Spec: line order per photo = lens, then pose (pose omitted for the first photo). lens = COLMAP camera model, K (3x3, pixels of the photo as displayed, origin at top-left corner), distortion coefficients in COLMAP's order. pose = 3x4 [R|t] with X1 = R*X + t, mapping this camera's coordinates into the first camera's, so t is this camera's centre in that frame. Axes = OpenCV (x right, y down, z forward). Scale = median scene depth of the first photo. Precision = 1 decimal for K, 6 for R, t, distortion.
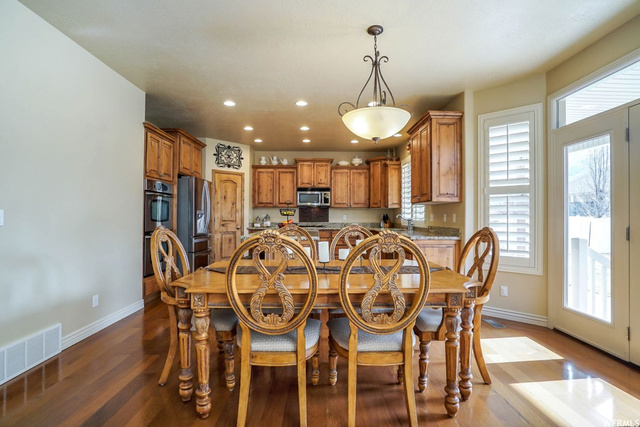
lens RADIAL K [[320.3, 0, 314.7], [0, 320.3, 213.4], [0, 0, 1]] dist [-0.007232, 0.000051]
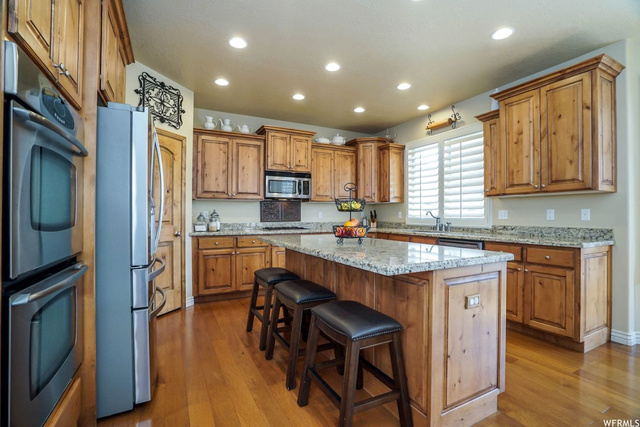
lens RADIAL K [[305.5, 0, 318.2], [0, 305.5, 213.7], [0, 0, 1]] dist [-0.034107, 0.010436]
pose [[0.888535, -0.001041, 0.458808, -0.247789], [-0.001810, 0.999982, 0.005773, 0.005482], [-0.458806, -0.005960, 0.888517, 0.397106]]
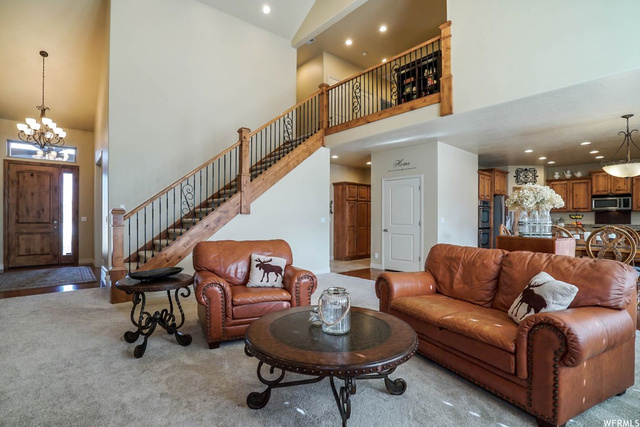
lens RADIAL K [[305.5, 0, 314.4], [0, 305.5, 215.5], [0, 0, 1]] dist [-0.034107, 0.010436]
pose [[0.658351, -0.007431, -0.752674, 0.103261], [0.008687, 0.999960, -0.002274, -0.010950], [0.752661, -0.005042, 0.658389, -0.517975]]
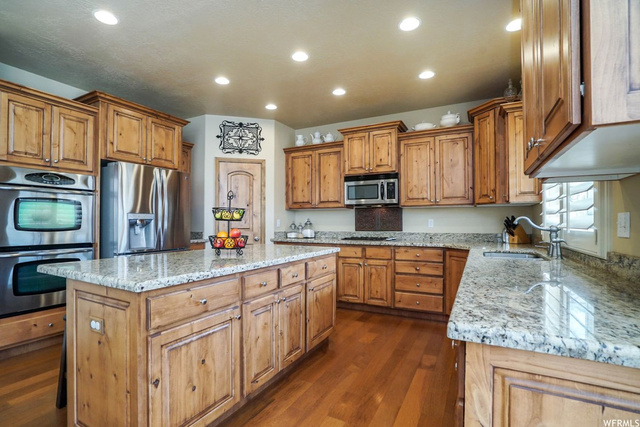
lens RADIAL K [[305.5, 0, 315.6], [0, 305.5, 218.9], [0, 0, 1]] dist [-0.034107, 0.010436]
pose [[0.875459, -0.009804, -0.483193, 0.184531], [0.009218, 0.999951, -0.003588, 0.004768], [0.483205, -0.001313, 0.875506, 0.455520]]
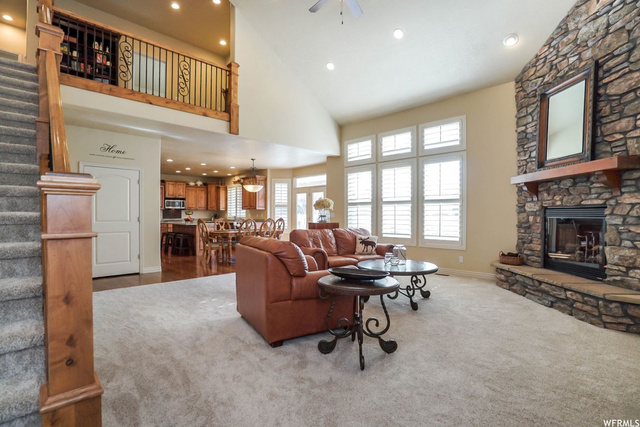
lens RADIAL K [[305.5, 0, 315.8], [0, 305.5, 218.6], [0, 0, 1]] dist [-0.034107, 0.010436]
pose [[0.719704, -0.012347, 0.694171, -0.576601], [-0.001683, 0.999808, 0.019529, -0.004935], [-0.694279, -0.015223, 0.719545, -0.644621]]
